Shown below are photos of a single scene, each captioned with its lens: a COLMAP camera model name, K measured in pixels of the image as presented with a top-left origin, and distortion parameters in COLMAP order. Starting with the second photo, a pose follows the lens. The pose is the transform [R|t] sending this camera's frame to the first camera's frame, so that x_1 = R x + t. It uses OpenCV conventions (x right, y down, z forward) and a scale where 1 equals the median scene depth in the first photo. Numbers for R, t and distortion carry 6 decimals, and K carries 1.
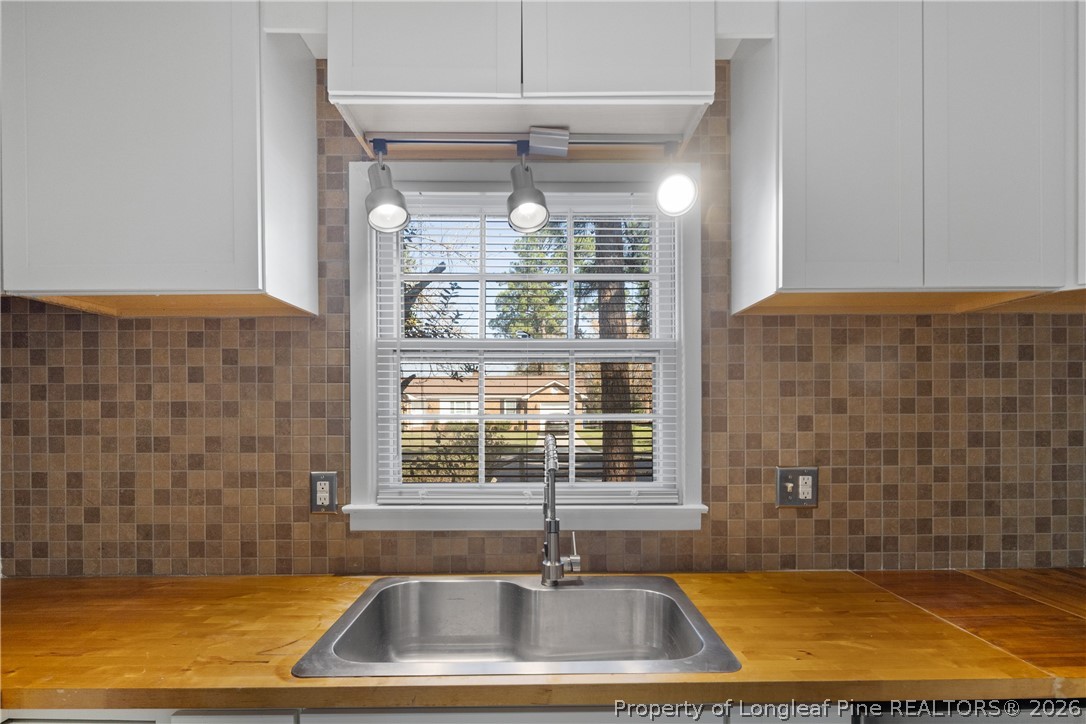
lens RADIAL K [[534.2, 0, 542.8], [0, 534.2, 416.7], [0, 0, 1]] dist [-0.001705, -0.001500]
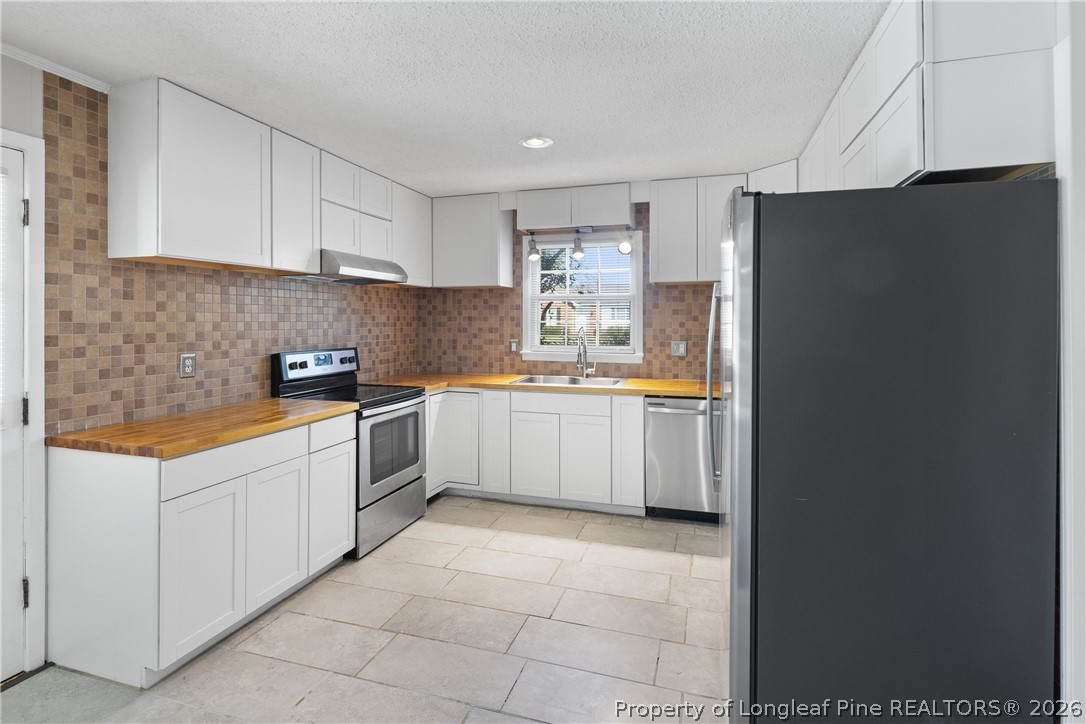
lens RADIAL K [[530.5, 0, 541.7], [0, 530.5, 316.1], [0, 0, 1]] dist [-0.001067, -0.000957]
pose [[0.951882, 0.002696, -0.306452, 0.638990], [-0.006729, 0.999904, -0.012106, 0.005567], [0.306390, 0.013585, 0.951809, -1.761757]]
